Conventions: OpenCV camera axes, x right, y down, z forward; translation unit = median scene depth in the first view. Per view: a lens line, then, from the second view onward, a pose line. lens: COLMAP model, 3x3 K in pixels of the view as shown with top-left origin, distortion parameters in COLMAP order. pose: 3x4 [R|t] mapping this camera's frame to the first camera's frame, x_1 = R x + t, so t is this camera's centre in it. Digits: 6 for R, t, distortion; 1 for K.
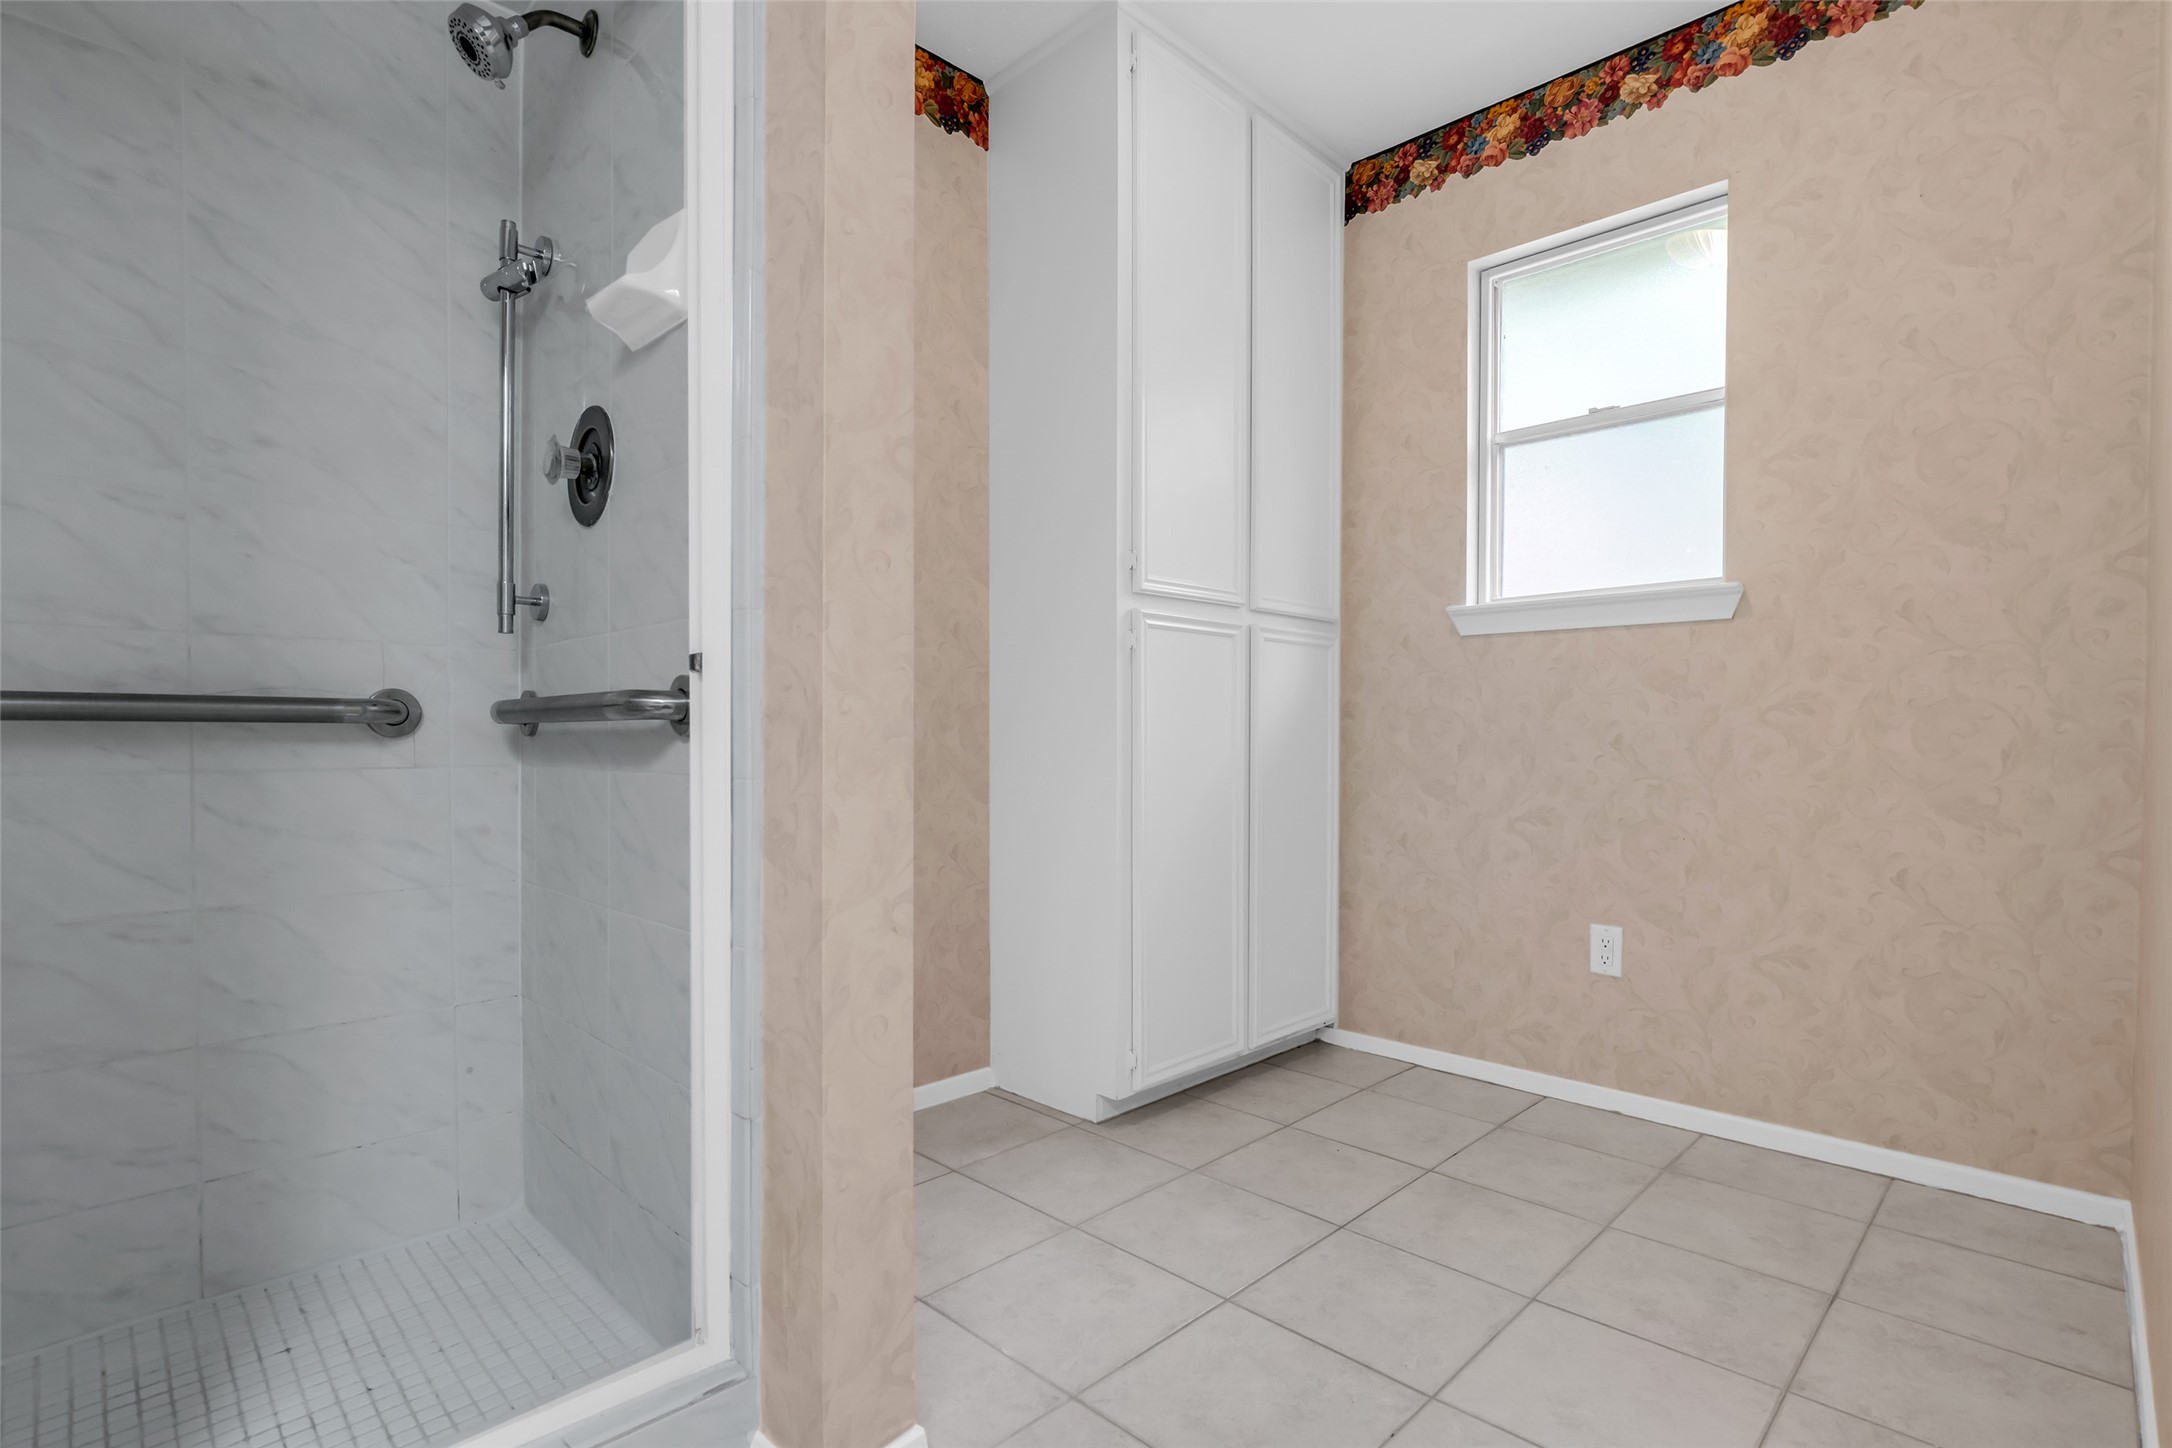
lens RADIAL K [[1002.3, 0, 1032.6], [0, 1002.3, 751.8], [0, 0, 1]] dist [-0.022466, 0.003671]
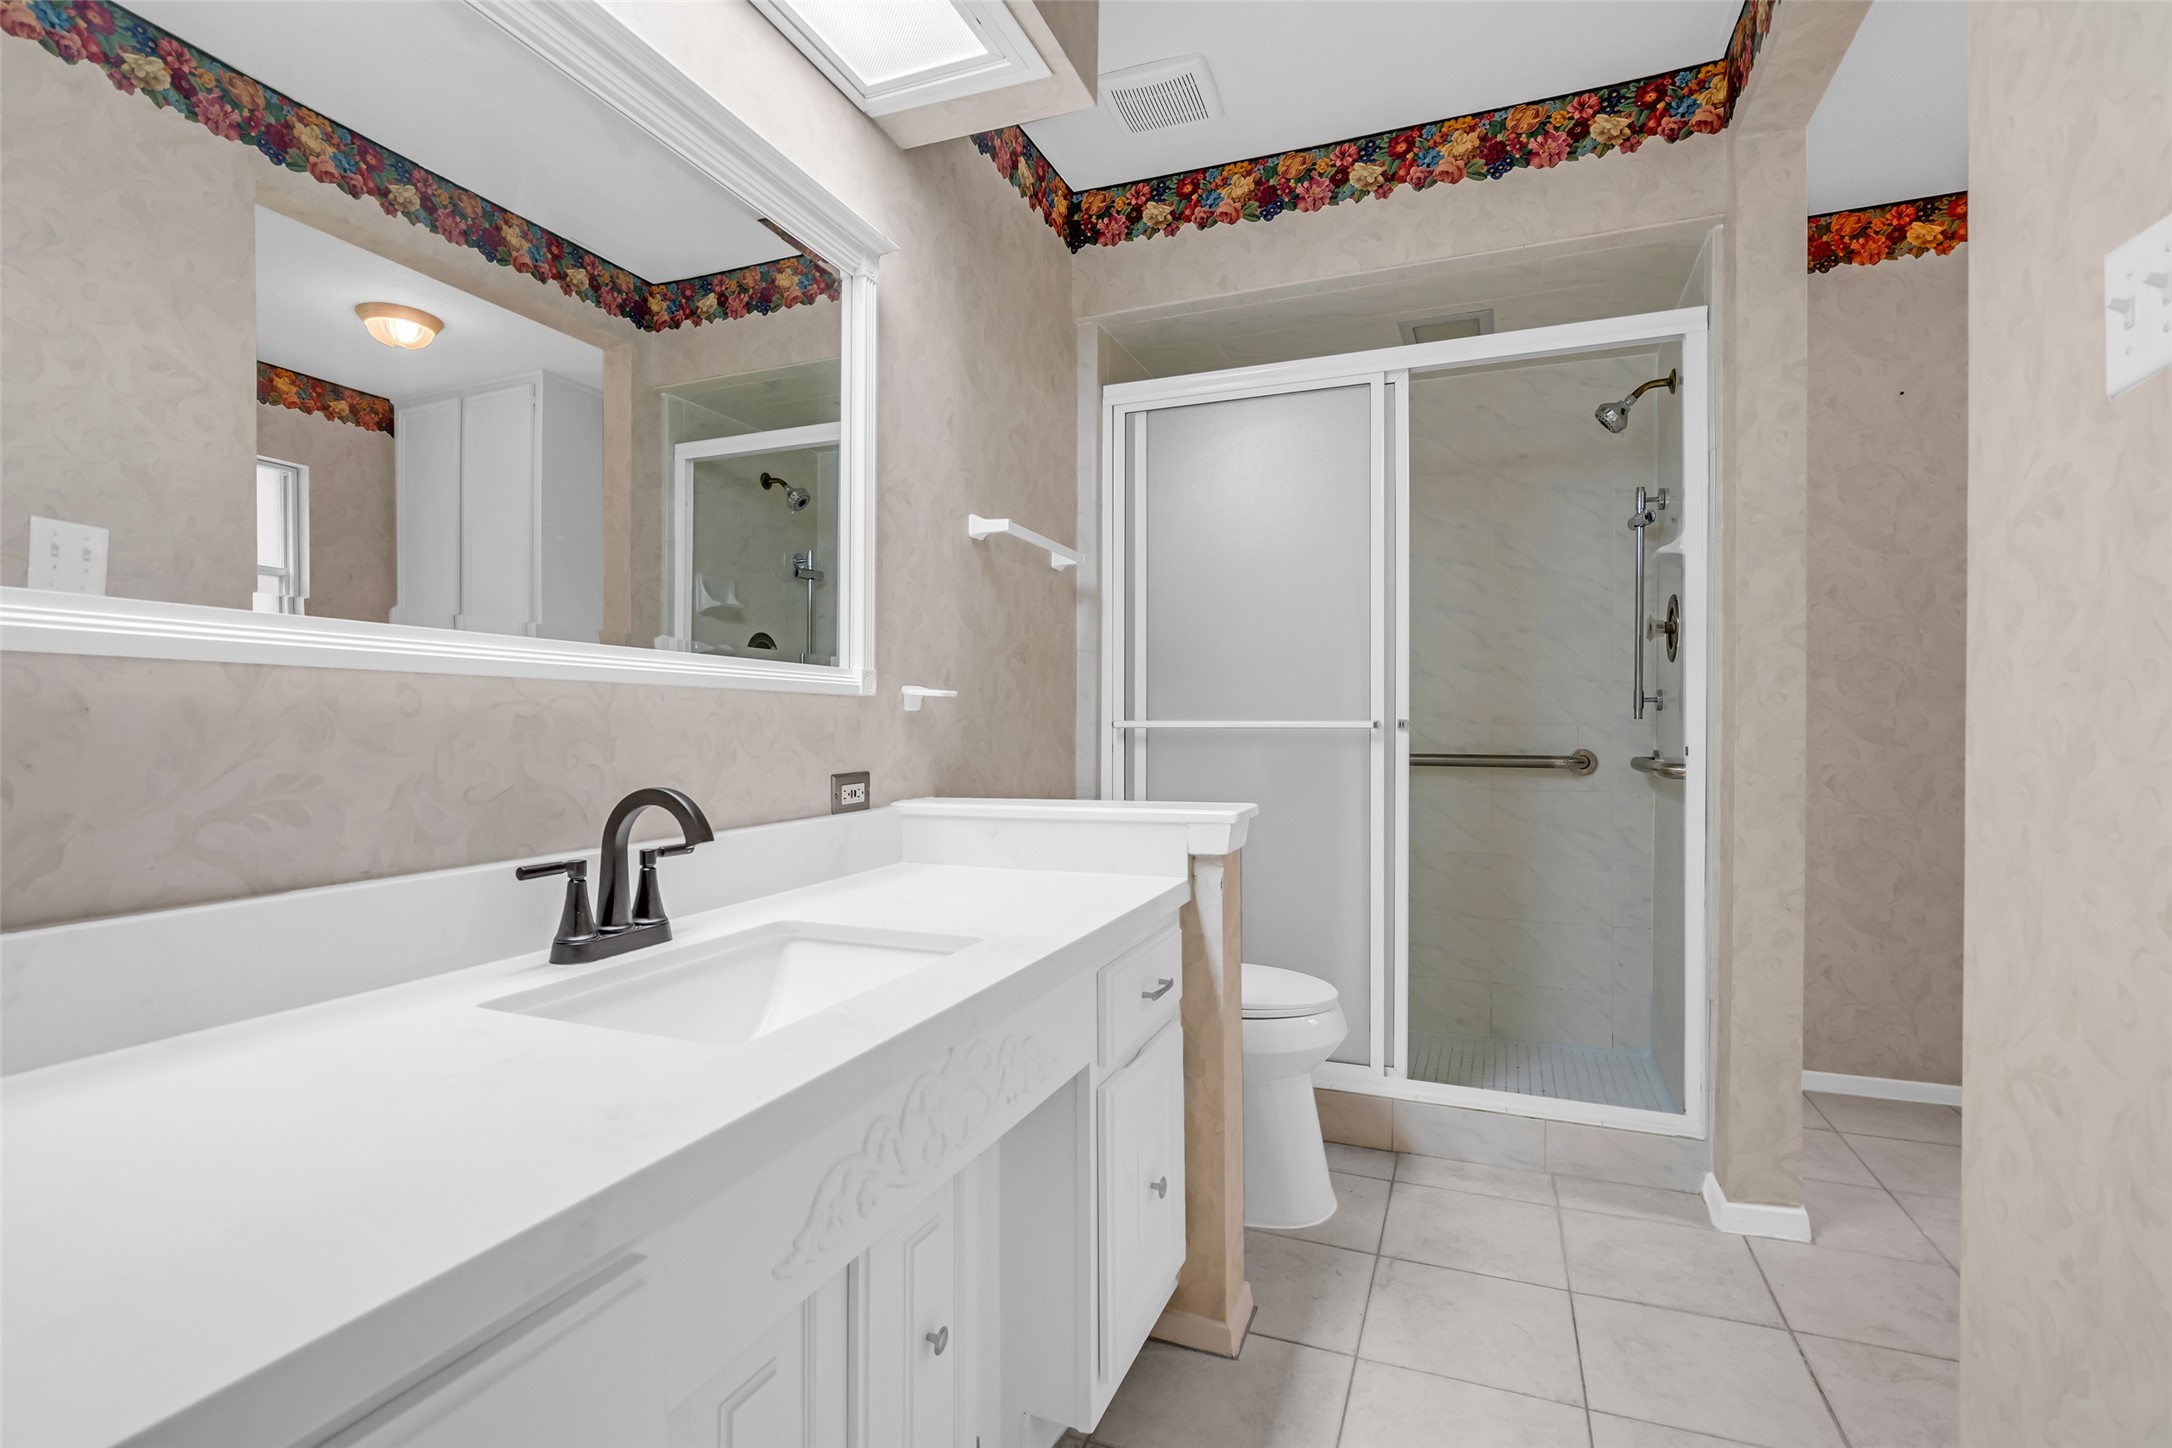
lens RADIAL K [[1002.3, 0, 1088.0], [0, 1002.3, 726.4], [0, 0, 1]] dist [-0.022466, 0.003671]
pose [[0.387776, 0.004328, -0.921743, 0.803469], [-0.019195, 0.999810, -0.003380, -0.090481], [0.921554, 0.019003, 0.387786, -0.651690]]
